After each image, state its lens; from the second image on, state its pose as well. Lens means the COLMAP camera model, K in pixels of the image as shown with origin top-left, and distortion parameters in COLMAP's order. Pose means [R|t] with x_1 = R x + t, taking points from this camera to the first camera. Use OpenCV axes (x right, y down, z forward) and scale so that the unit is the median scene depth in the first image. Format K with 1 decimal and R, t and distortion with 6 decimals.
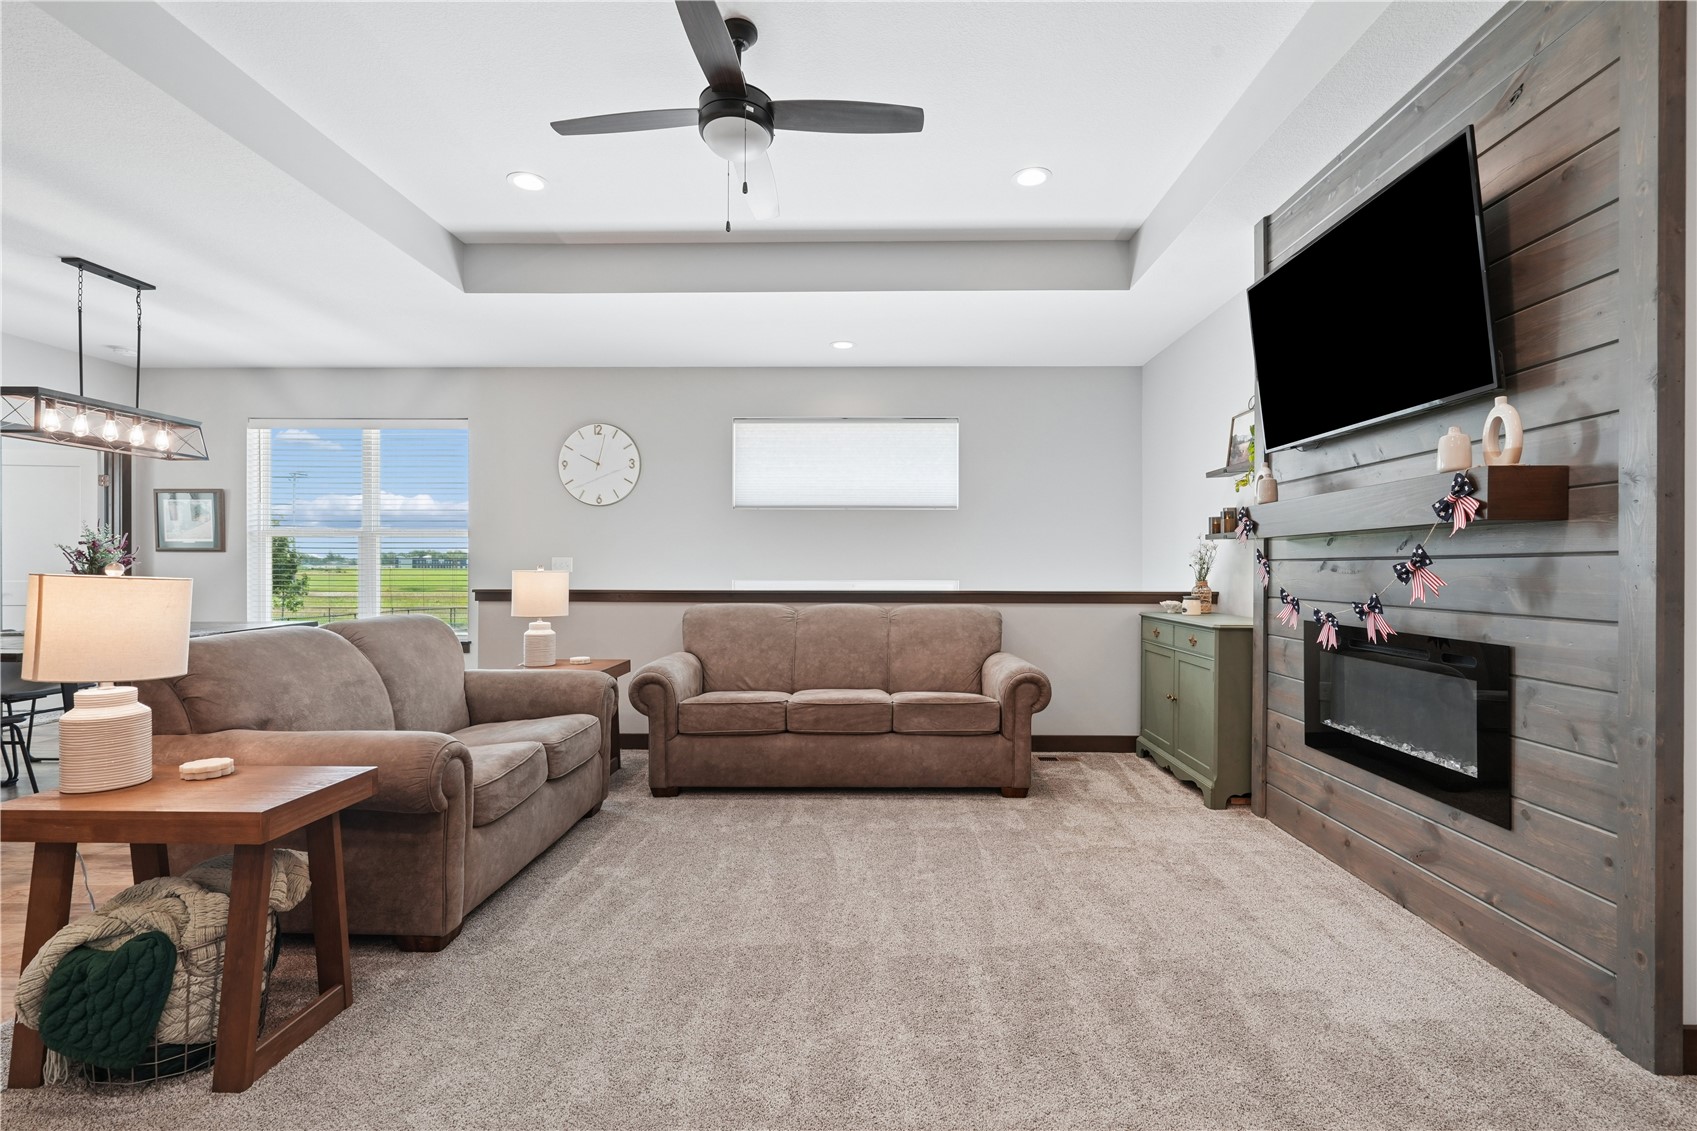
lens RADIAL K [[766.9, 0, 858.9], [0, 766.9, 567.3], [0, 0, 1]] dist [-0.002007, 0.000325]
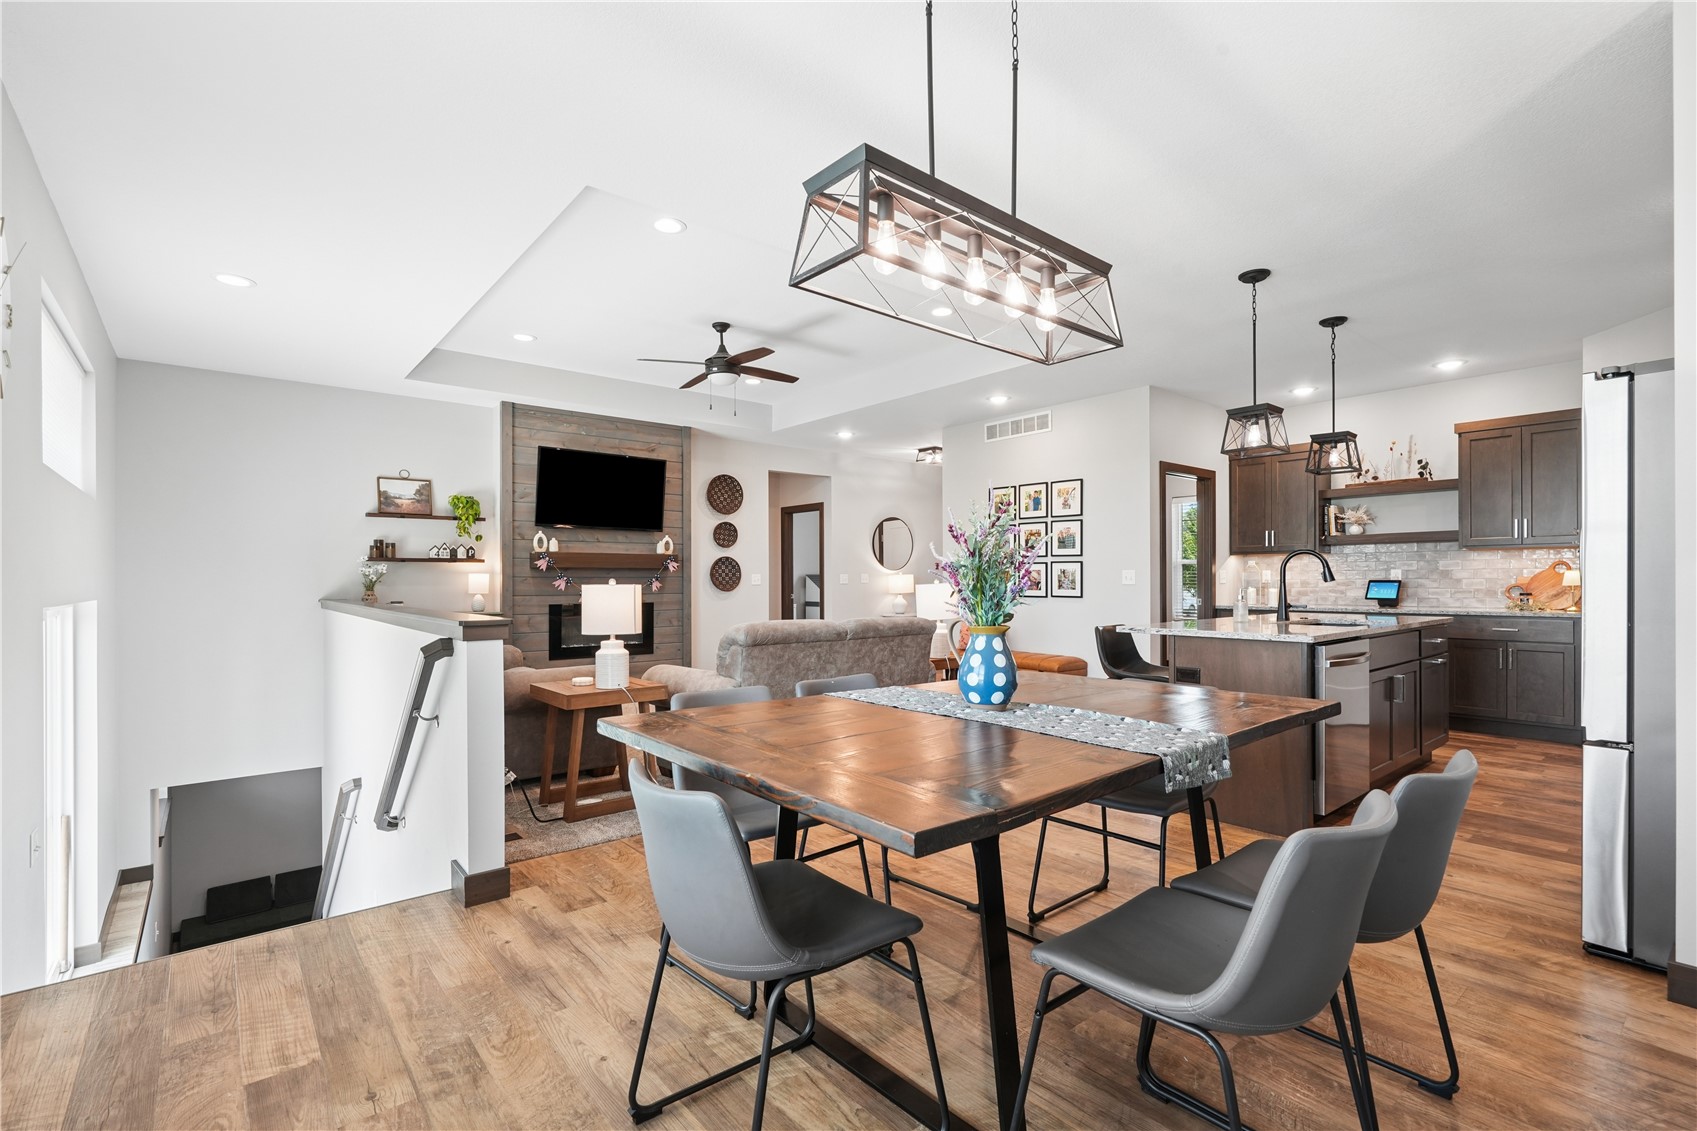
lens RADIAL K [[766.9, 0, 858.9], [0, 766.9, 567.3], [0, 0, 1]] dist [-0.002007, 0.000325]
pose [[-0.658107, 0.012384, 0.752823, -1.552651], [0.001100, 0.999879, -0.015486, -0.003499], [-0.752924, -0.009363, -0.658041, 1.641319]]
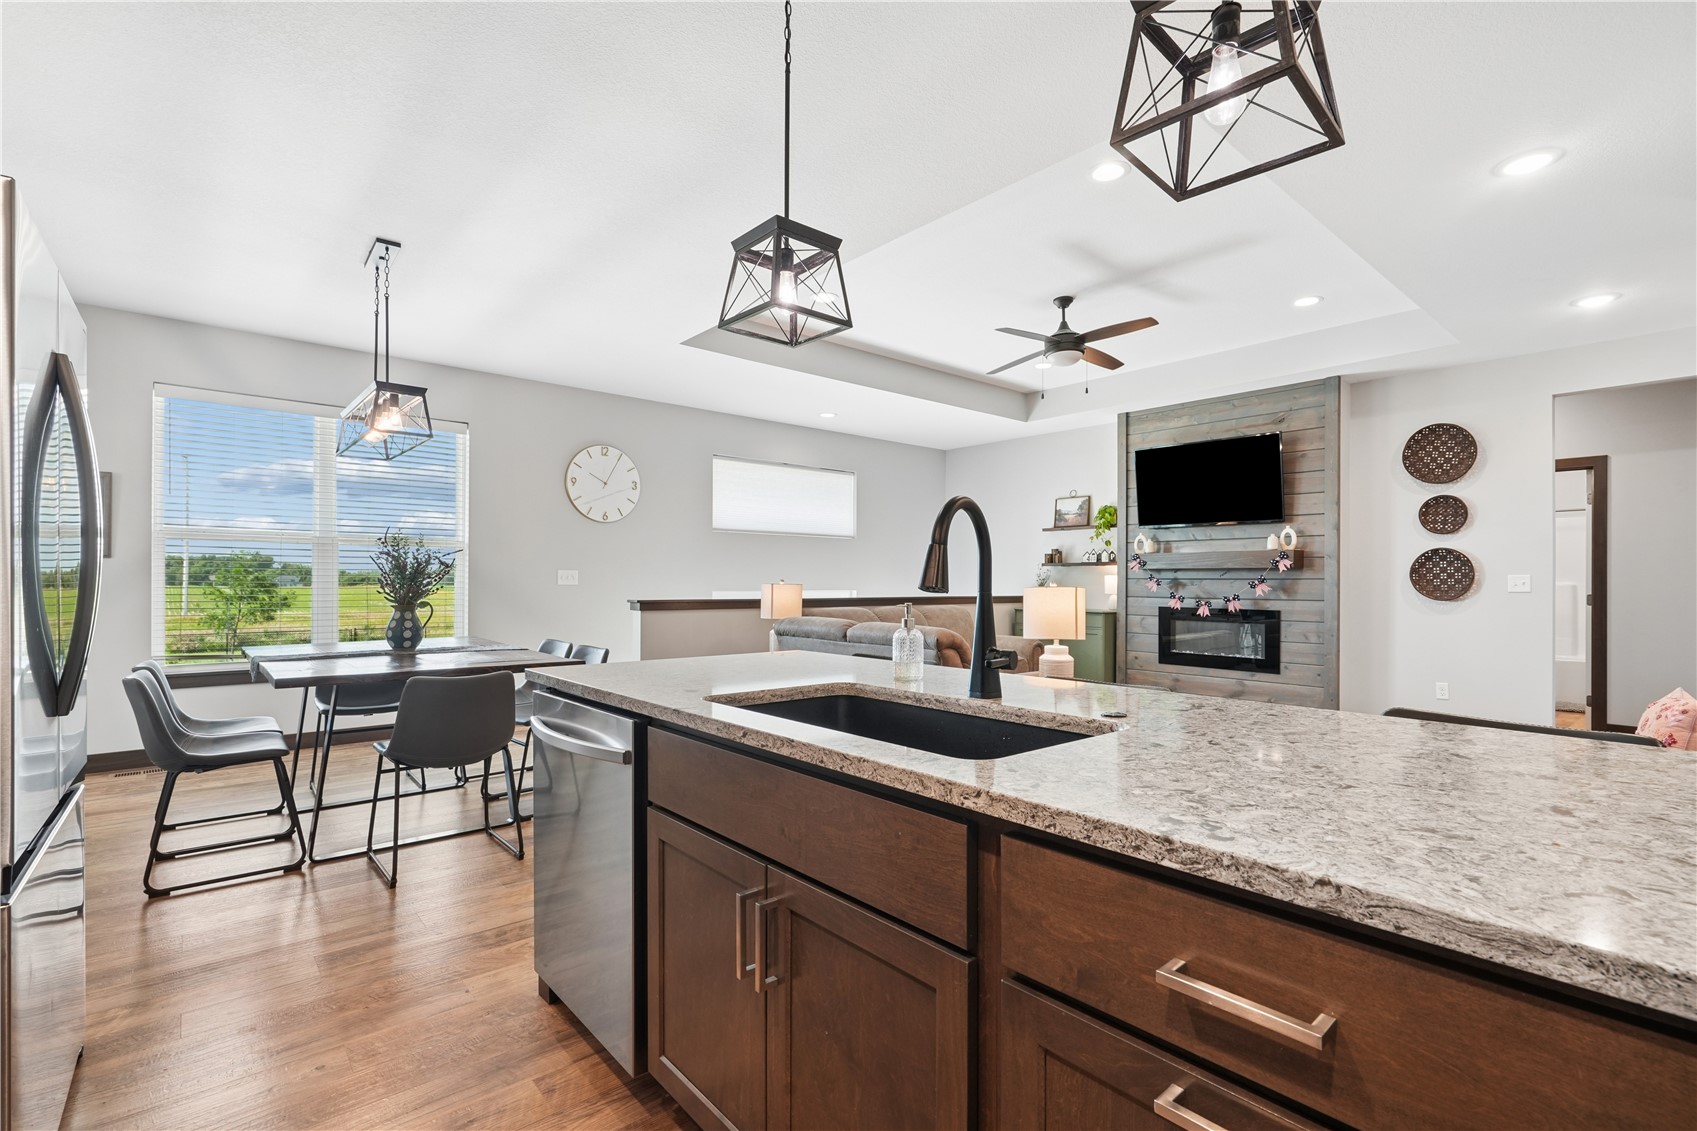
lens RADIAL K [[779.5, 0, 852.6], [0, 779.5, 575.0], [0, 0, 1]] dist [0.000345, 0.000340]
pose [[0.743150, 0.007128, 0.669087, -1.438620], [-0.004711, 0.999974, -0.005420, -0.004897], [-0.669108, 0.000876, 0.743165, -0.067485]]
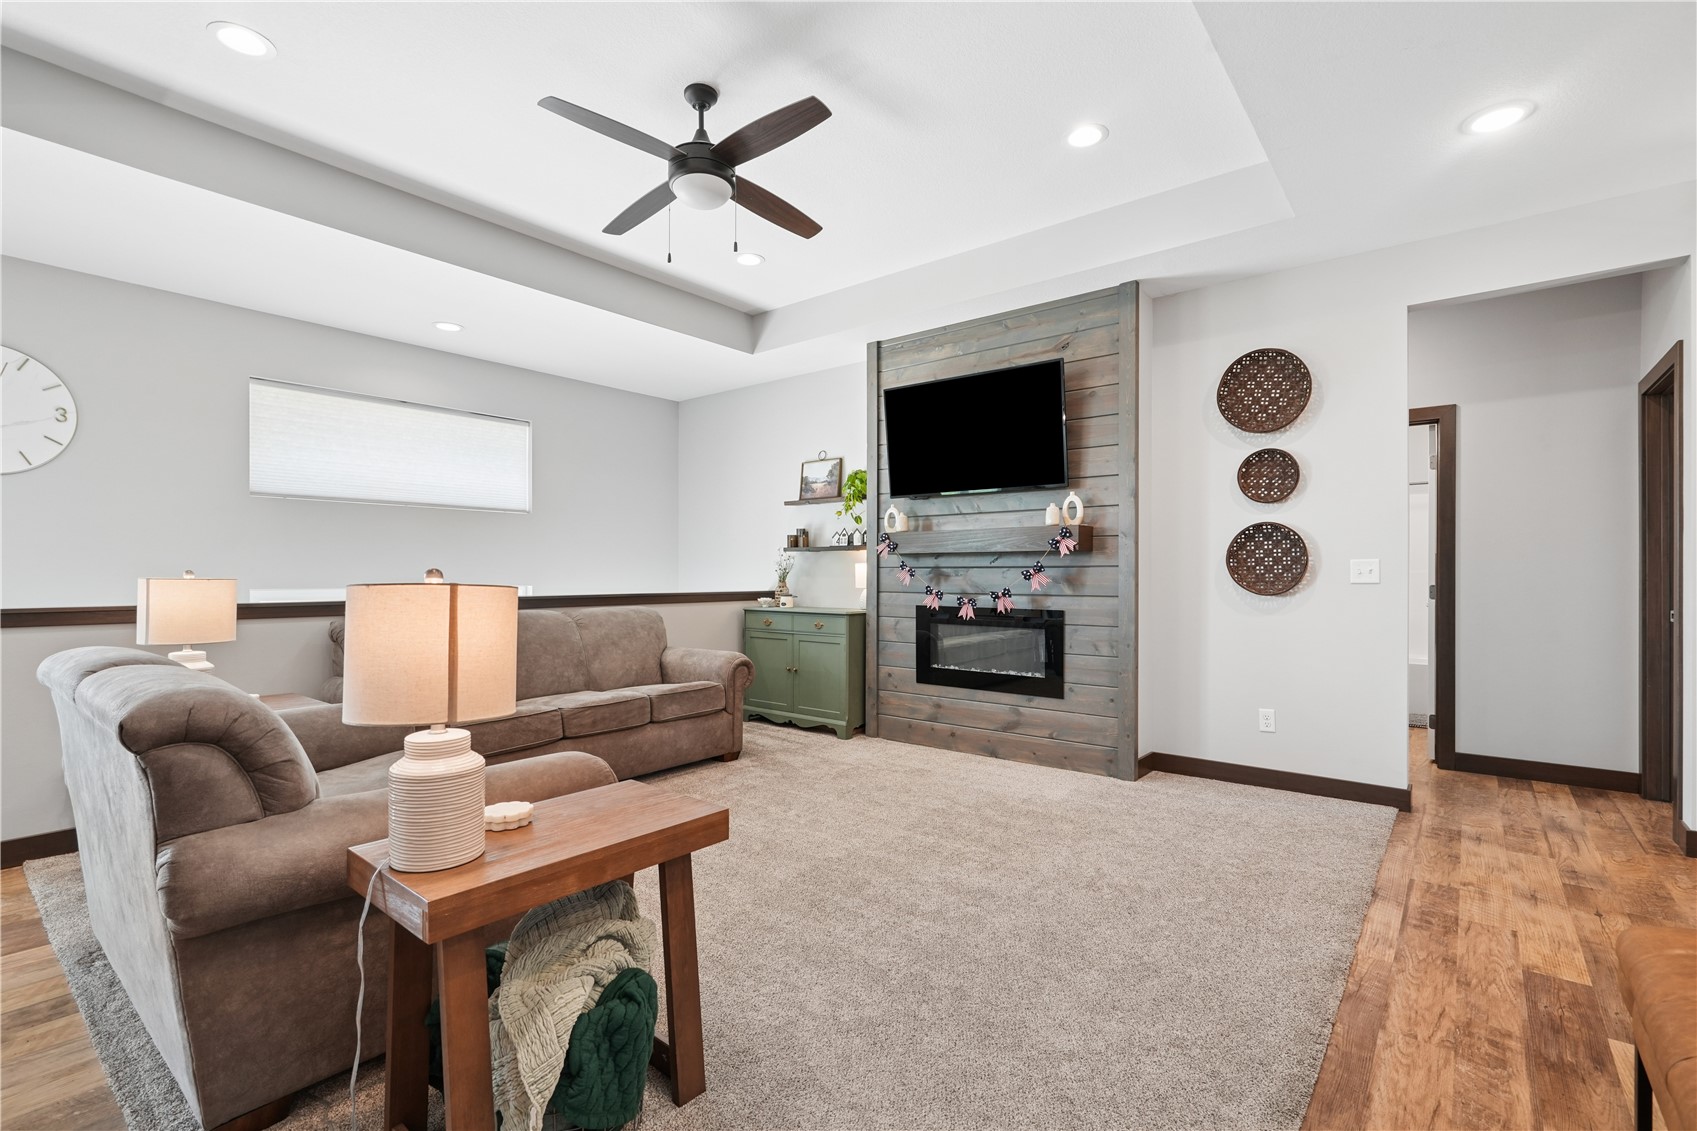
lens RADIAL K [[771.0, 0, 852.4], [0, 771.0, 571.8], [0, 0, 1]] dist [0.000342, 0.000642]
pose [[0.612719, -0.000218, 0.790301, -0.716483], [-0.000167, 1.000000, 0.000406, -0.001819], [-0.790301, -0.000381, 0.612719, 0.104944]]
